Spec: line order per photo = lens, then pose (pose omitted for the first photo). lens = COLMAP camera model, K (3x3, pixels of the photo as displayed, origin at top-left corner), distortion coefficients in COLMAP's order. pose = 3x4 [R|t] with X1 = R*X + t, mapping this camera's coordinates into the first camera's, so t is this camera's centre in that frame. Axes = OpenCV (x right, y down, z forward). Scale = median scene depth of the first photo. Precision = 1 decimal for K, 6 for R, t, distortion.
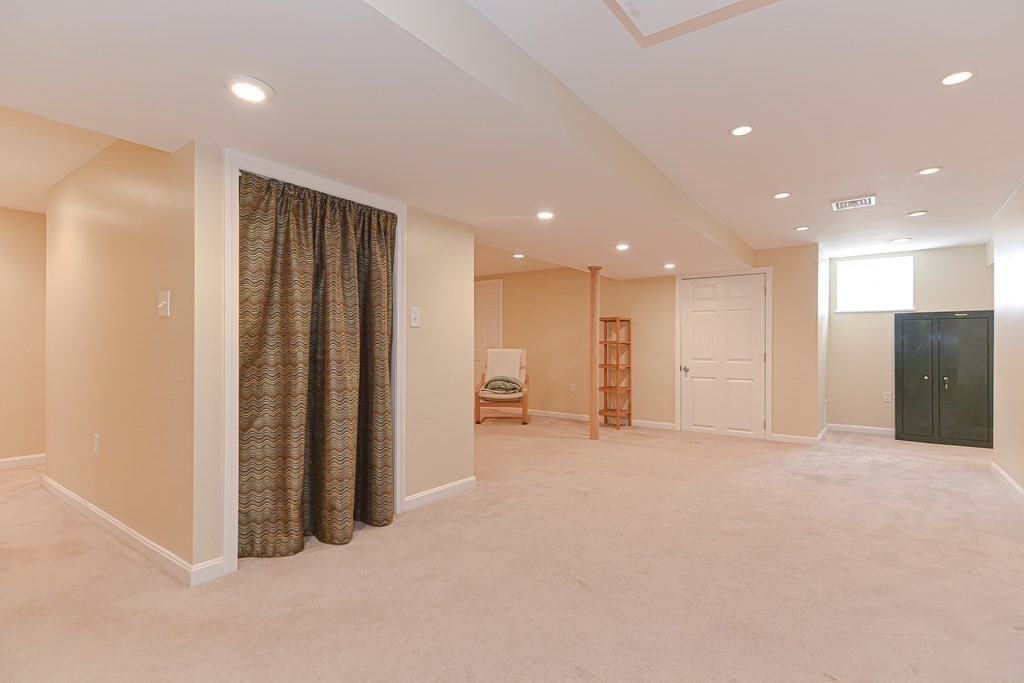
lens RADIAL K [[496.3, 0, 512.0], [0, 496.3, 341.5], [0, 0, 1]] dist [0.025755, -0.015473]
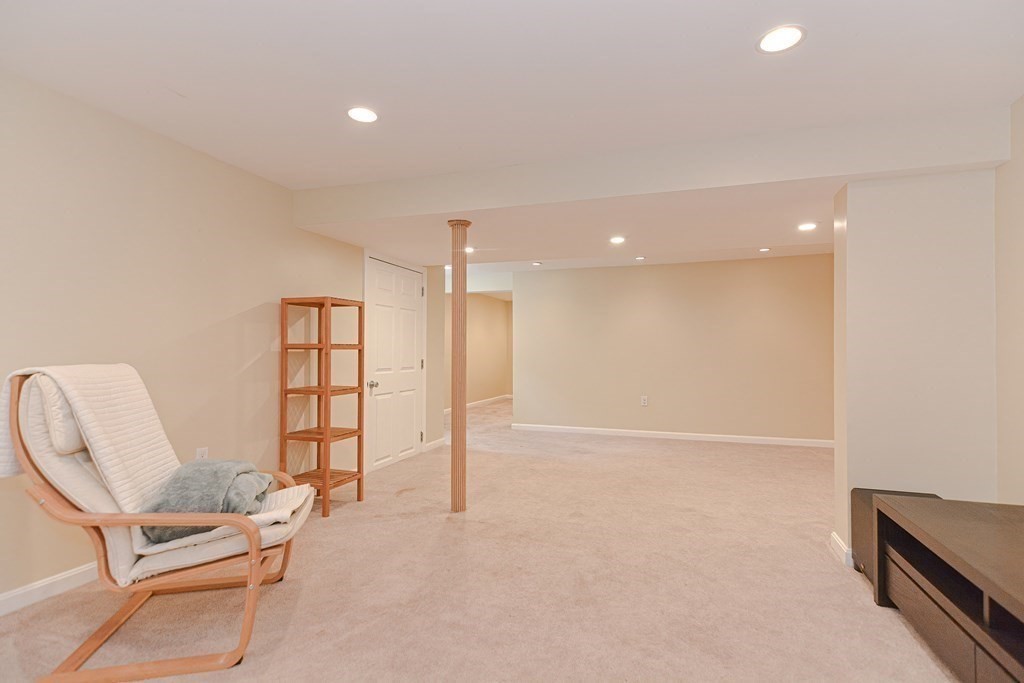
lens RADIAL K [[496.3, 0, 512.0], [0, 496.3, 341.5], [0, 0, 1]] dist [0.025755, -0.015473]
pose [[-0.300396, 0.008818, 0.953774, -0.782479], [-0.012585, 0.999834, -0.013207, 0.003192], [-0.953732, -0.015971, -0.300235, 2.094831]]
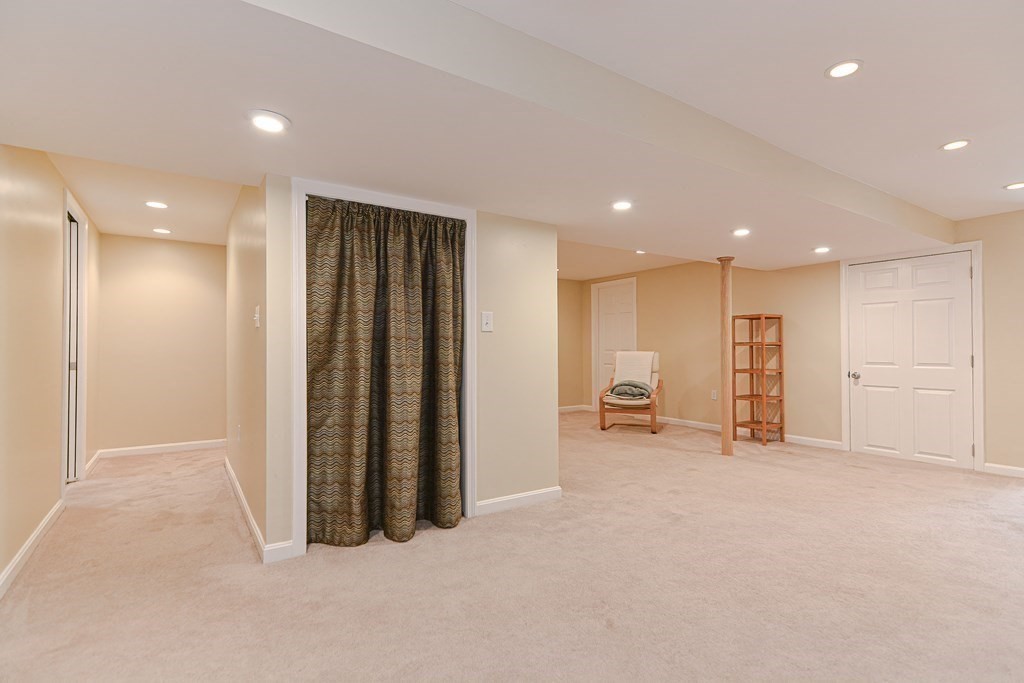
lens RADIAL K [[496.3, 0, 512.0], [0, 496.3, 341.5], [0, 0, 1]] dist [0.025755, -0.015473]
pose [[0.939468, -0.012831, -0.342397, 0.210809], [0.011383, 0.999916, -0.006238, -0.002627], [0.342448, 0.001963, 0.939535, 0.088450]]
